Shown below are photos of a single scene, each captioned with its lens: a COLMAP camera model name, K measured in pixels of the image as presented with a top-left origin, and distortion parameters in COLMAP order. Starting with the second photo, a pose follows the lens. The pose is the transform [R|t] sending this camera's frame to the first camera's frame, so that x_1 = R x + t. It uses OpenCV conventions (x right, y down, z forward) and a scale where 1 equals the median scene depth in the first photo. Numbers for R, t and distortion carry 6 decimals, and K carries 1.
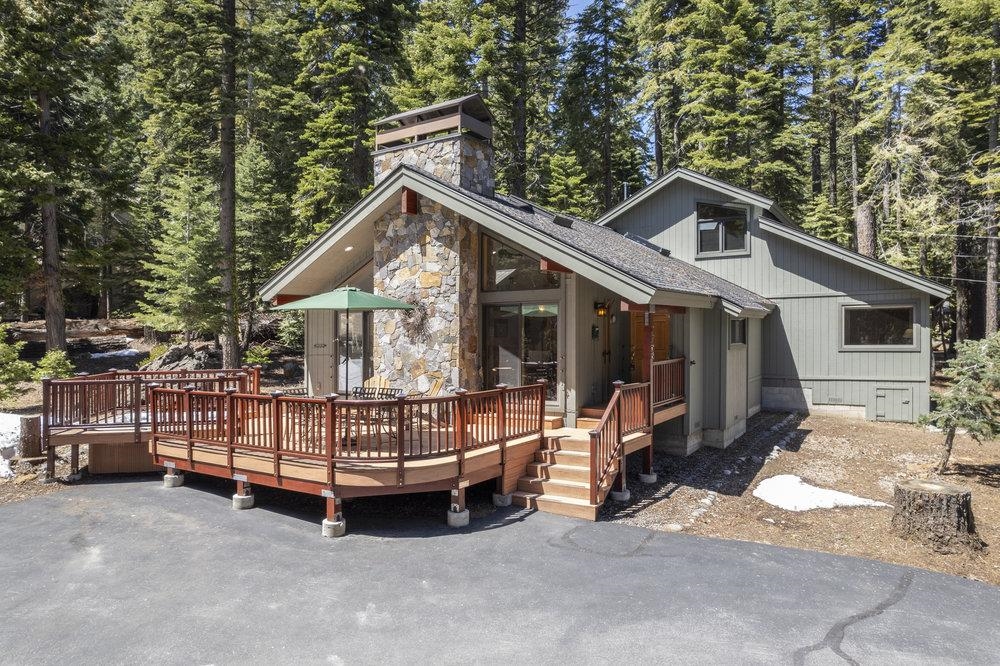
lens RADIAL K [[632.7, 0, 500.1], [0, 632.7, 337.7], [0, 0, 1]] dist [-0.030152, 0.000753]
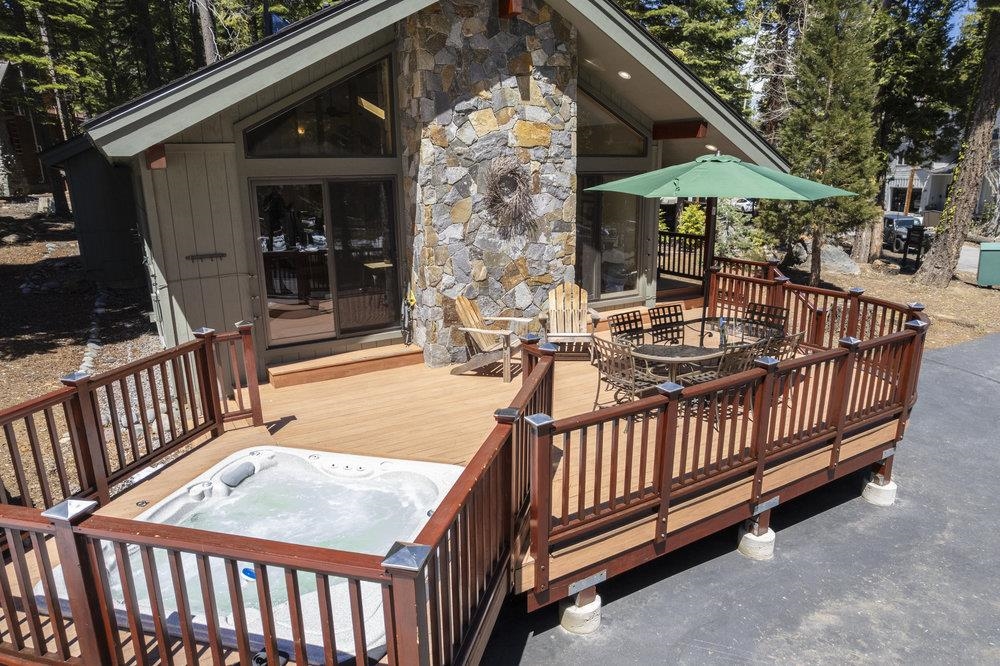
lens RADIAL K [[632.7, 0, 501.3], [0, 632.7, 333.8], [0, 0, 1]] dist [-0.030152, 0.000753]
pose [[0.453792, -0.221545, 0.863128, -0.725342], [0.006024, 0.969342, 0.245641, -0.053184], [-0.891087, -0.106270, 0.441214, 0.725162]]
